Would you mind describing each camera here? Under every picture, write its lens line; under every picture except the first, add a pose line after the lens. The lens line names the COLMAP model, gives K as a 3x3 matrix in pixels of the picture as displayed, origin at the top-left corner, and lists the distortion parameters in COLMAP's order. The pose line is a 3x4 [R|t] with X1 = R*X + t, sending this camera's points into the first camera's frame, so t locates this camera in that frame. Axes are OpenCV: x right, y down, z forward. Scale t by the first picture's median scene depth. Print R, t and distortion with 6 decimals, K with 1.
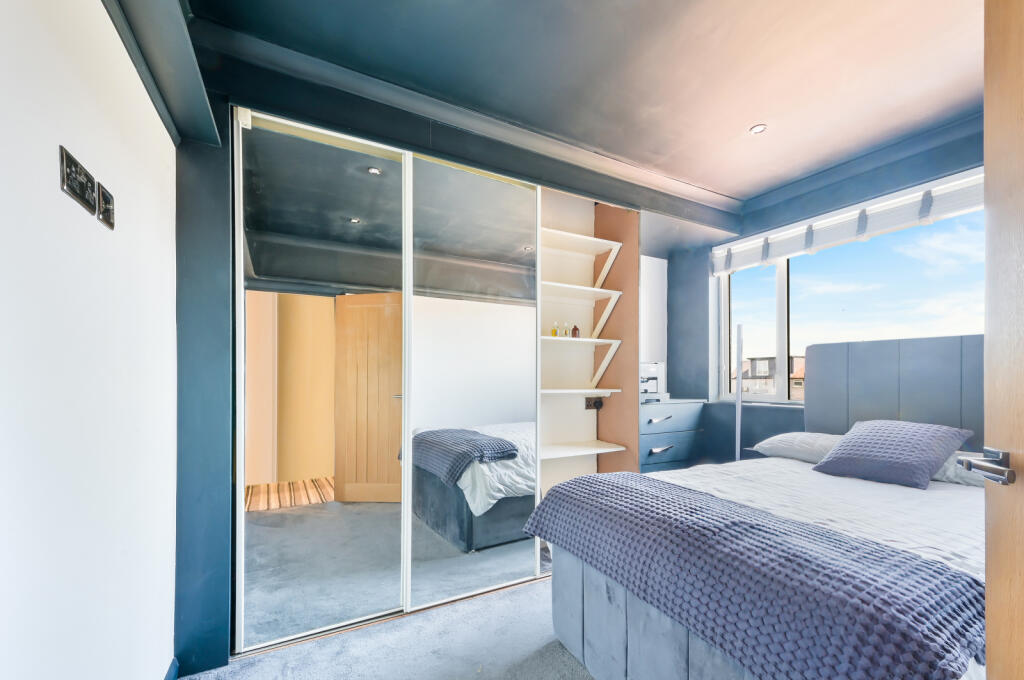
lens RADIAL K [[408.1, 0, 514.0], [0, 408.1, 382.7], [0, 0, 1]] dist [-0.001038, -0.000067]
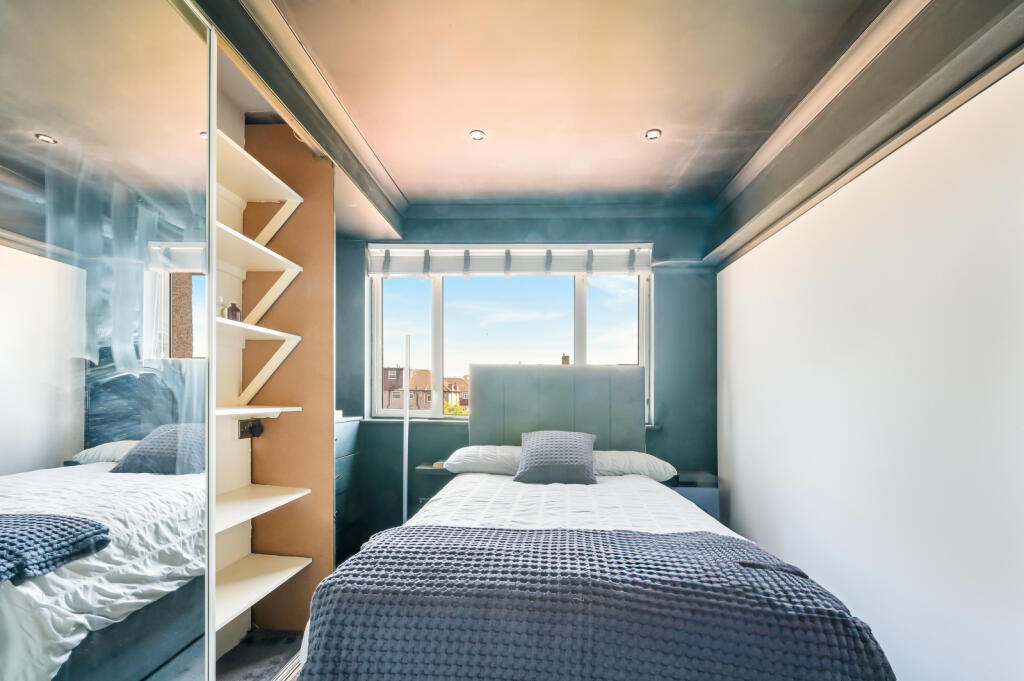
lens RADIAL K [[436.9, 0, 505.2], [0, 436.9, 396.4], [0, 0, 1]] dist [0.000999, 0.000804]
pose [[0.542472, 0.007151, 0.840043, -0.179826], [-0.010422, 0.999944, -0.001782, -0.003828], [-0.840009, -0.007788, 0.542516, 0.301371]]
